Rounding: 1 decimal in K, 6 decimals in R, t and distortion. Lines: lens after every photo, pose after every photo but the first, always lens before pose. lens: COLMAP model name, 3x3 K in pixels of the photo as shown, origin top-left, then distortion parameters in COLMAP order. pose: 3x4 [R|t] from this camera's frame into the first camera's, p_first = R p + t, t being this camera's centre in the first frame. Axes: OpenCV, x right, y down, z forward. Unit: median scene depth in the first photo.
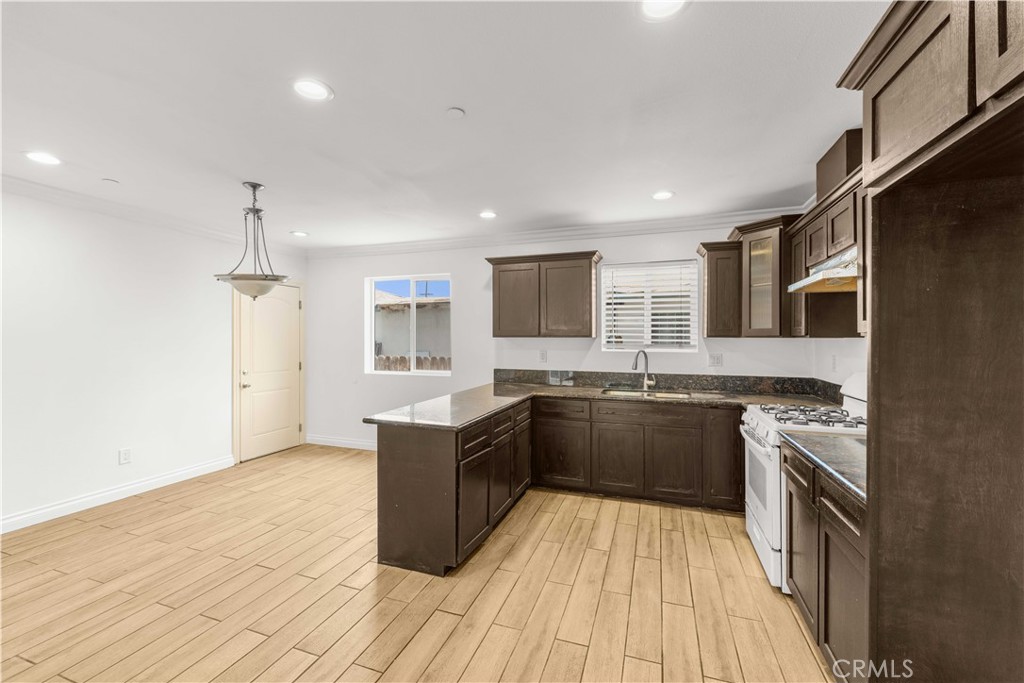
lens RADIAL K [[415.9, 0, 510.1], [0, 415.9, 337.0], [0, 0, 1]] dist [0.002790, -0.000896]
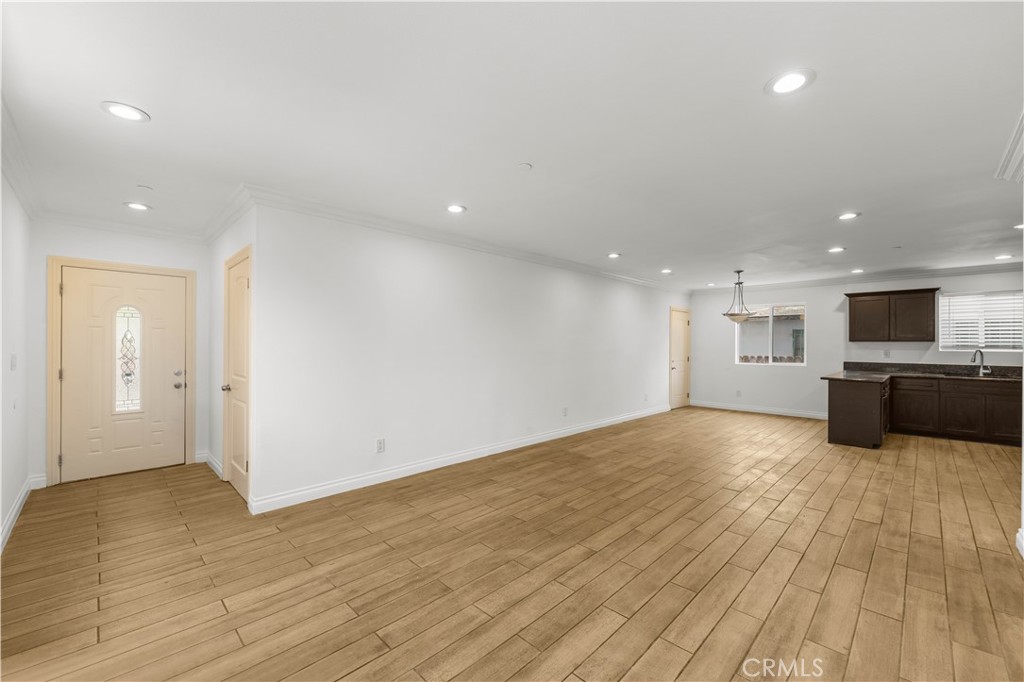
lens RADIAL K [[415.9, 0, 513.3], [0, 415.9, 343.2], [0, 0, 1]] dist [0.002790, -0.000896]
pose [[0.904111, 0.002505, -0.427291, -0.619524], [-0.001594, 0.999996, 0.002491, 0.004888], [0.427295, -0.001571, 0.904111, -1.205329]]
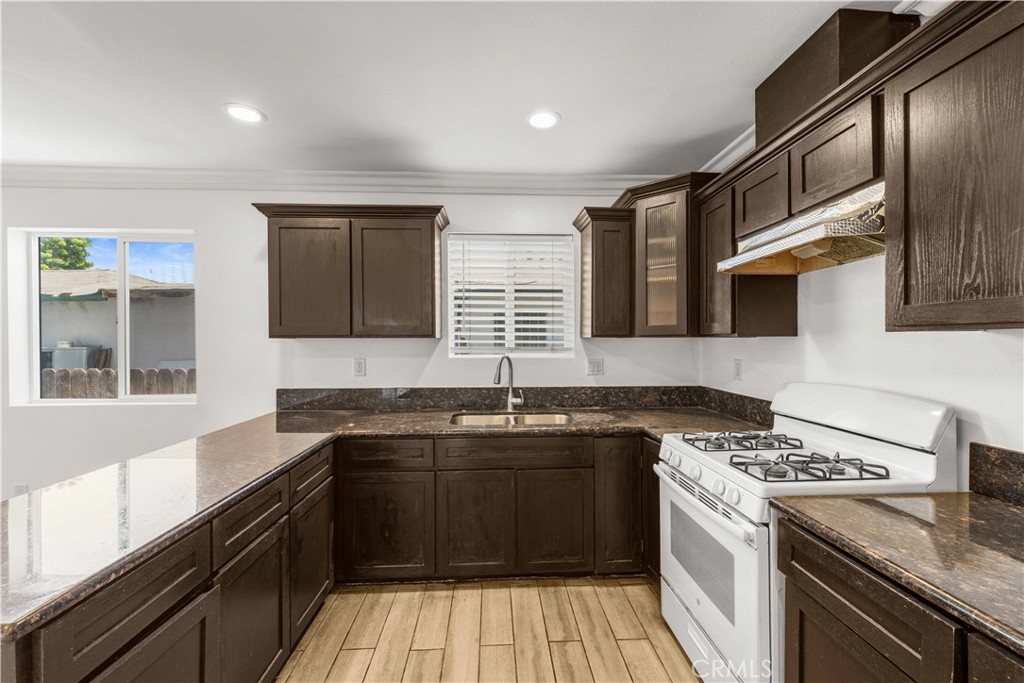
lens RADIAL K [[415.9, 0, 513.8], [0, 415.9, 343.1], [0, 0, 1]] dist [0.002790, -0.000896]
pose [[0.923119, -0.006425, 0.384460, 0.061521], [0.003143, 0.999953, 0.009164, 0.003901], [-0.384501, -0.007251, 0.923096, 0.363813]]
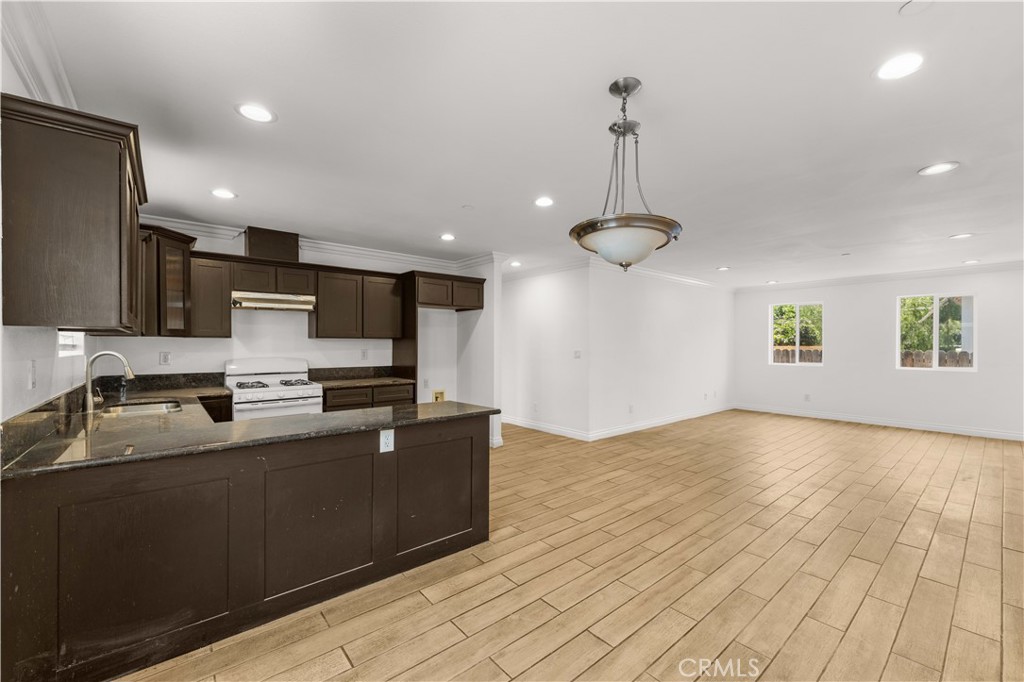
lens RADIAL K [[415.9, 0, 515.4], [0, 415.9, 345.8], [0, 0, 1]] dist [0.002790, -0.000896]
pose [[-0.867605, -0.001599, 0.497252, -0.643344], [-0.002733, 0.999995, -0.001552, 0.021063], [-0.497247, -0.002706, -0.867605, 1.336682]]
